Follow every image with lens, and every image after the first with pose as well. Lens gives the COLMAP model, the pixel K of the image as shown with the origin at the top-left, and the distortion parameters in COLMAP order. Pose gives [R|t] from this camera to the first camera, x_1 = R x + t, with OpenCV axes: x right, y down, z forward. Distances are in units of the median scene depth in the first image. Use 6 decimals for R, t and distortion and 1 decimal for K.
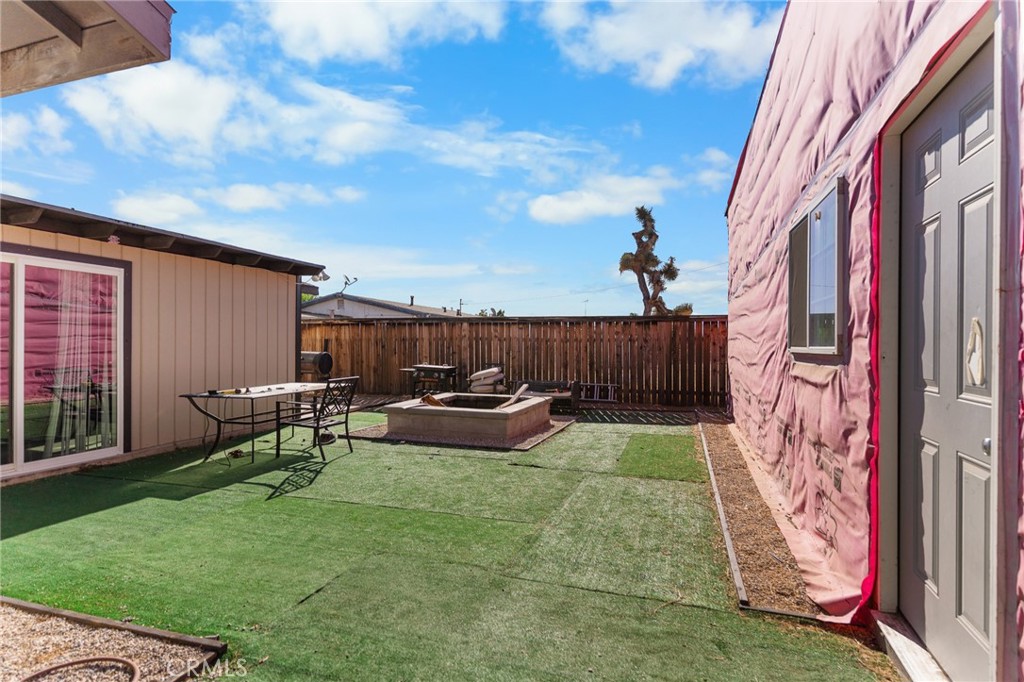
lens RADIAL K [[502.7, 0, 512.0], [0, 502.7, 341.0], [0, 0, 1]] dist [-0.000428, -0.000753]
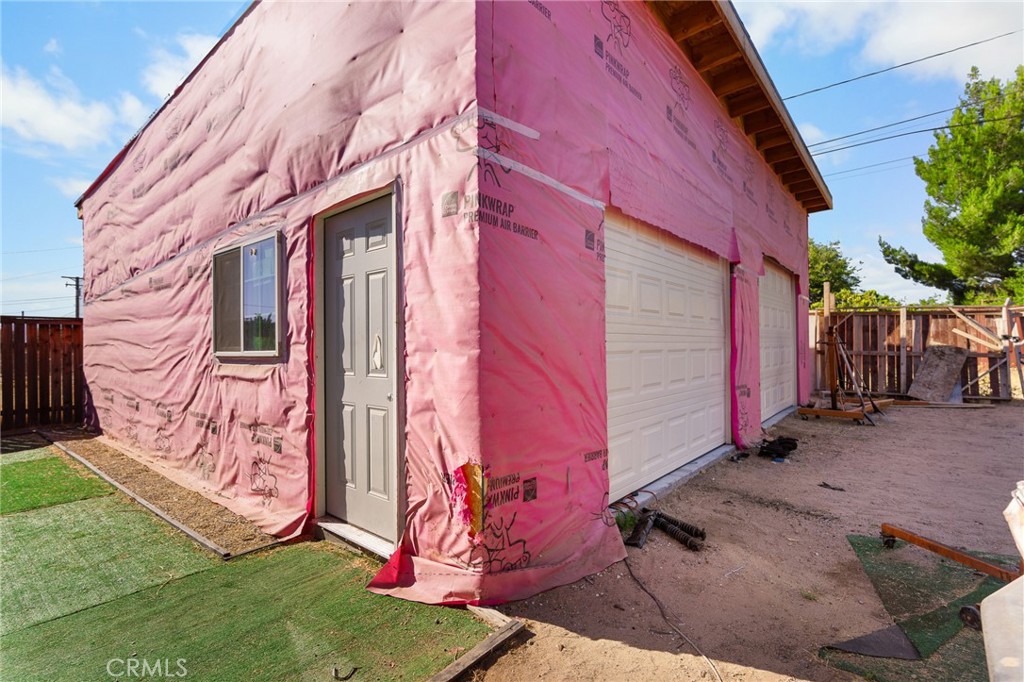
lens RADIAL K [[502.7, 0, 512.0], [0, 502.7, 341.0], [0, 0, 1]] dist [-0.000428, -0.000753]
pose [[0.356511, -0.000726, 0.934291, -0.311737], [0.008438, 0.999961, -0.002442, -0.004776], [-0.934253, 0.008754, 0.356503, -0.082799]]
